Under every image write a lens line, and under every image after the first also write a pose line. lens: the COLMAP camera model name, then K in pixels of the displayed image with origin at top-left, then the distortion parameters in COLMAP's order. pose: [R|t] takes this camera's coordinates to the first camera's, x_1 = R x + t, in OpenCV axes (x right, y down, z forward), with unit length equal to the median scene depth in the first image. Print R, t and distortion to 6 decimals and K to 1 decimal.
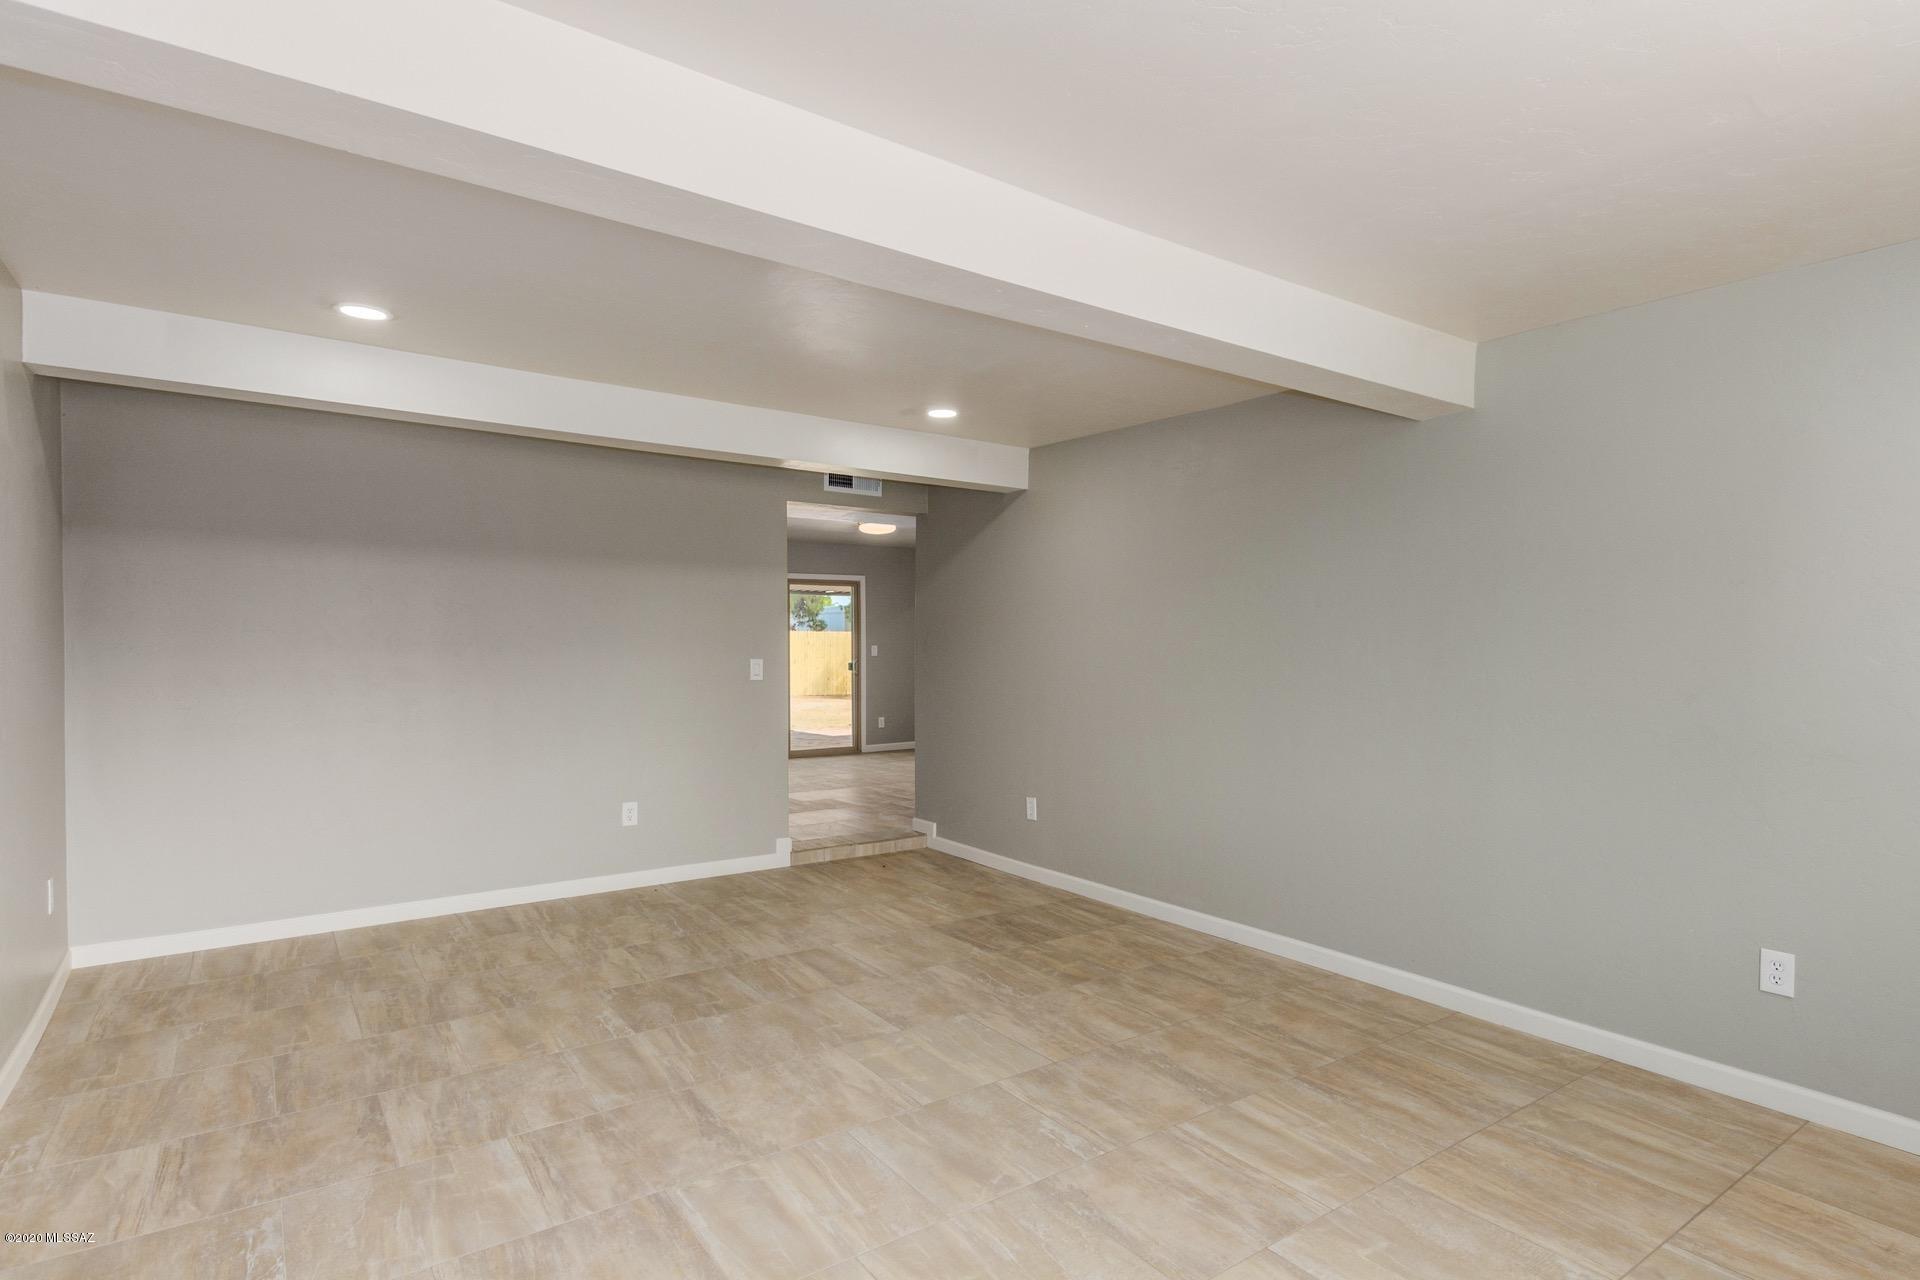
lens RADIAL K [[1001.7, 0, 1001.5], [0, 1001.7, 651.9], [0, 0, 1]] dist [-0.001613, 0.000648]
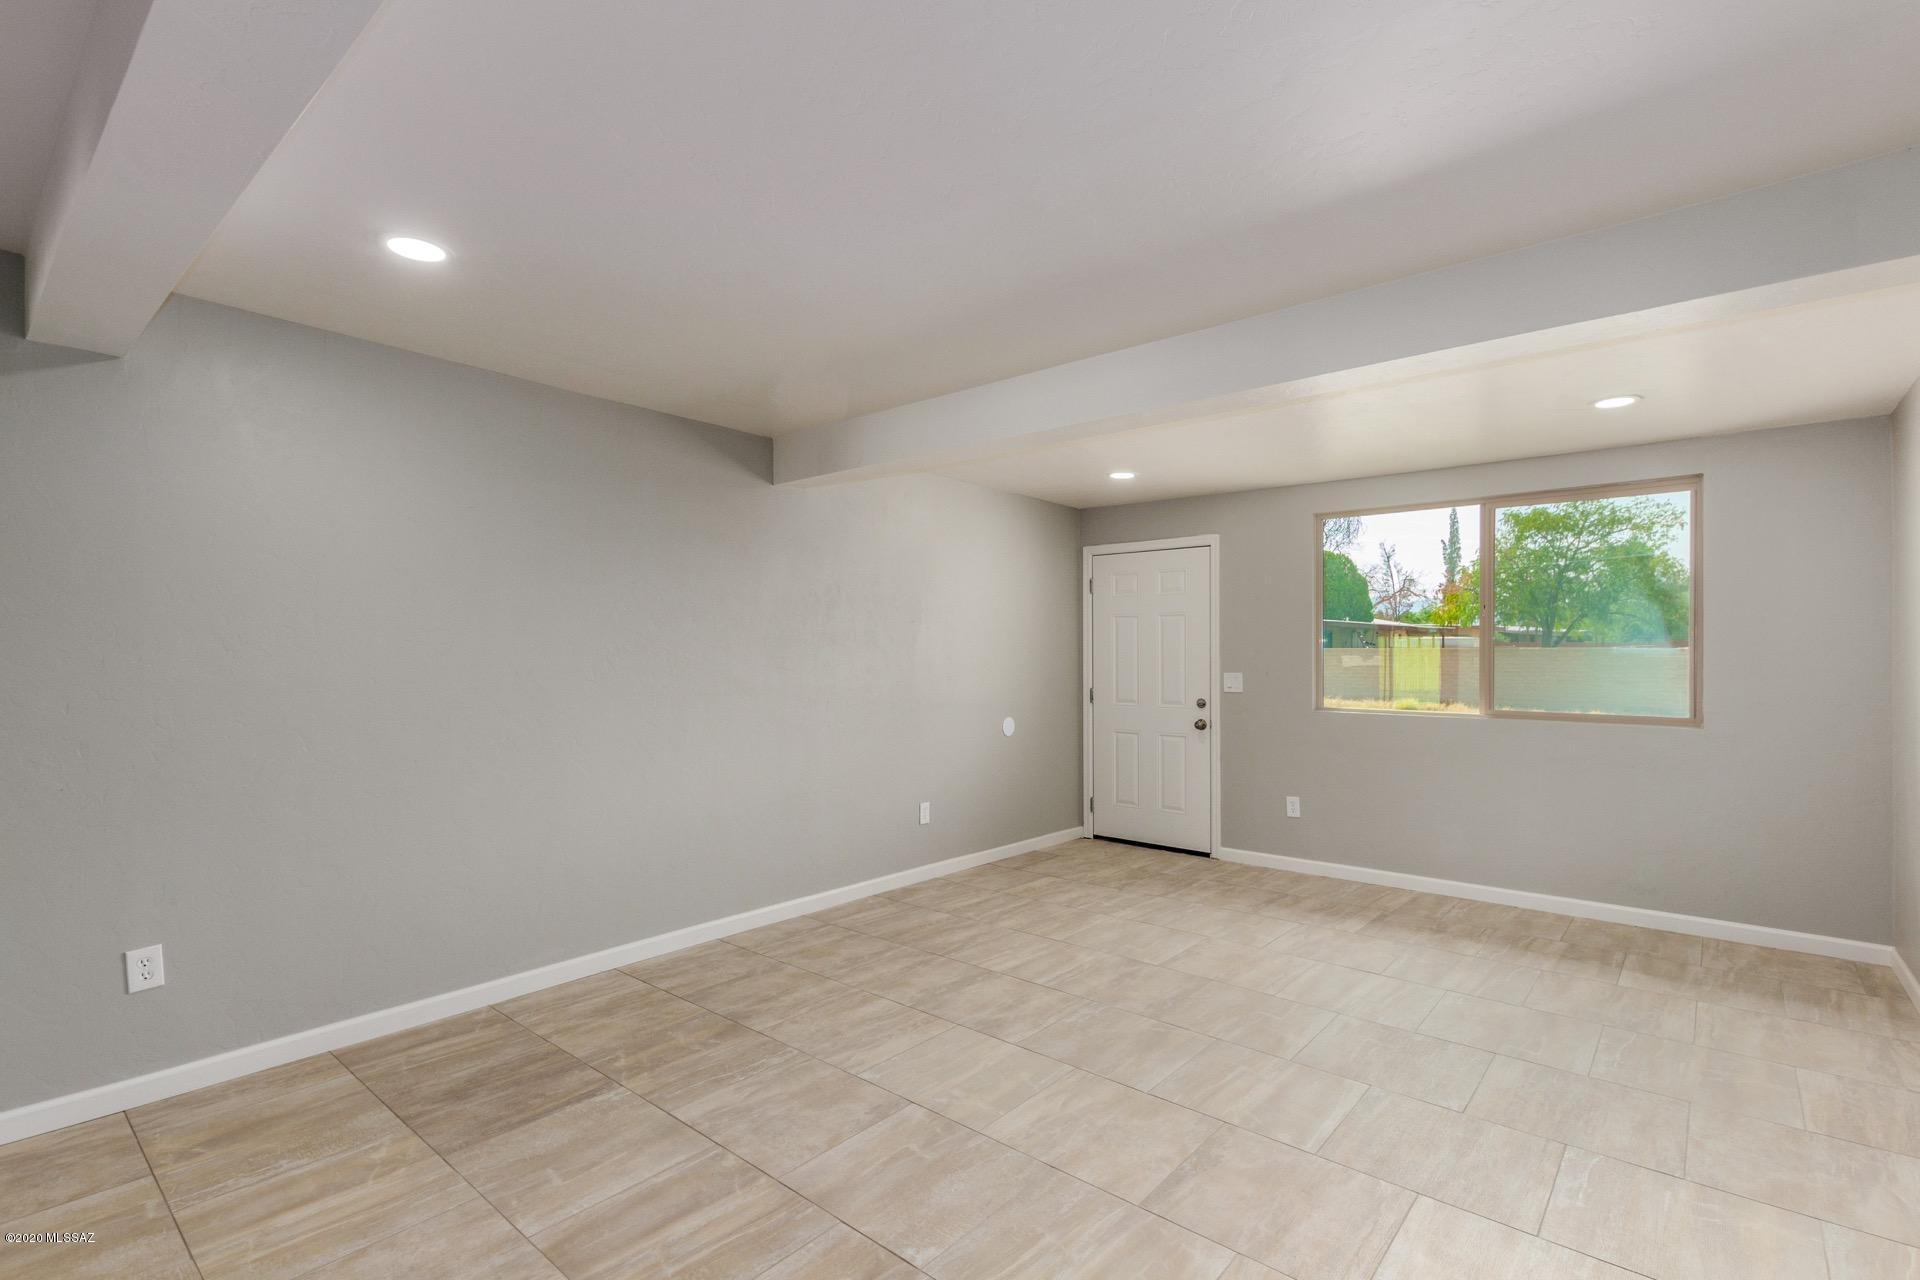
lens RADIAL K [[887.6, 0, 940.9], [0, 887.6, 643.2], [0, 0, 1]] dist [0.005173, -0.000008]
pose [[-0.205790, 0.006774, 0.978573, -0.824830], [0.009761, 0.999941, -0.004869, -0.014739], [-0.978547, 0.008550, -0.205844, 1.086869]]
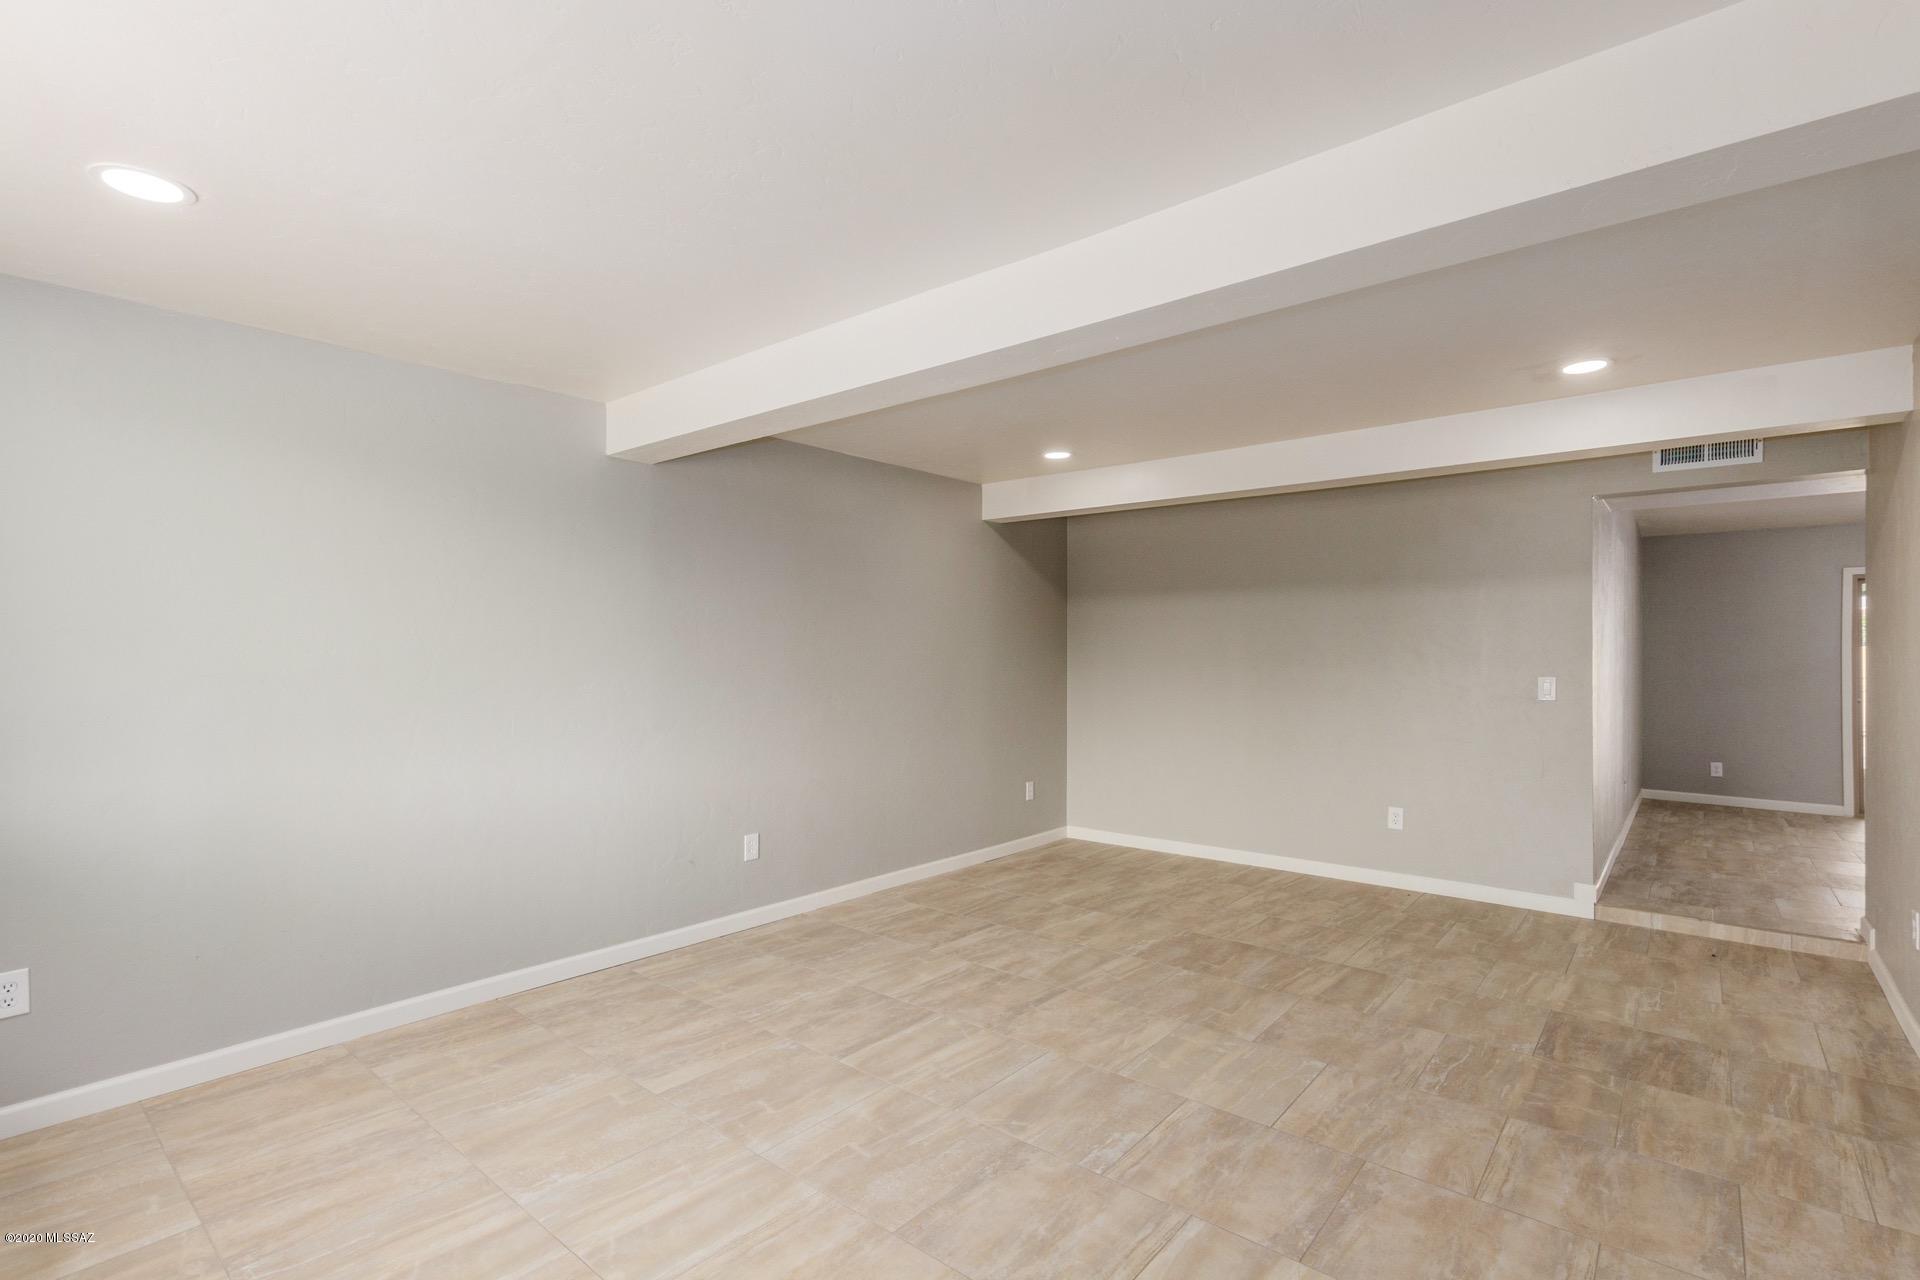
lens RADIAL K [[887.6, 0, 951.7], [0, 887.6, 648.6], [0, 0, 1]] dist [0.005173, -0.000008]
pose [[0.227913, -0.011894, -0.973609, 0.676805], [-0.012402, 0.999809, -0.015117, 0.001266], [0.973602, 0.015520, 0.227722, 0.478589]]
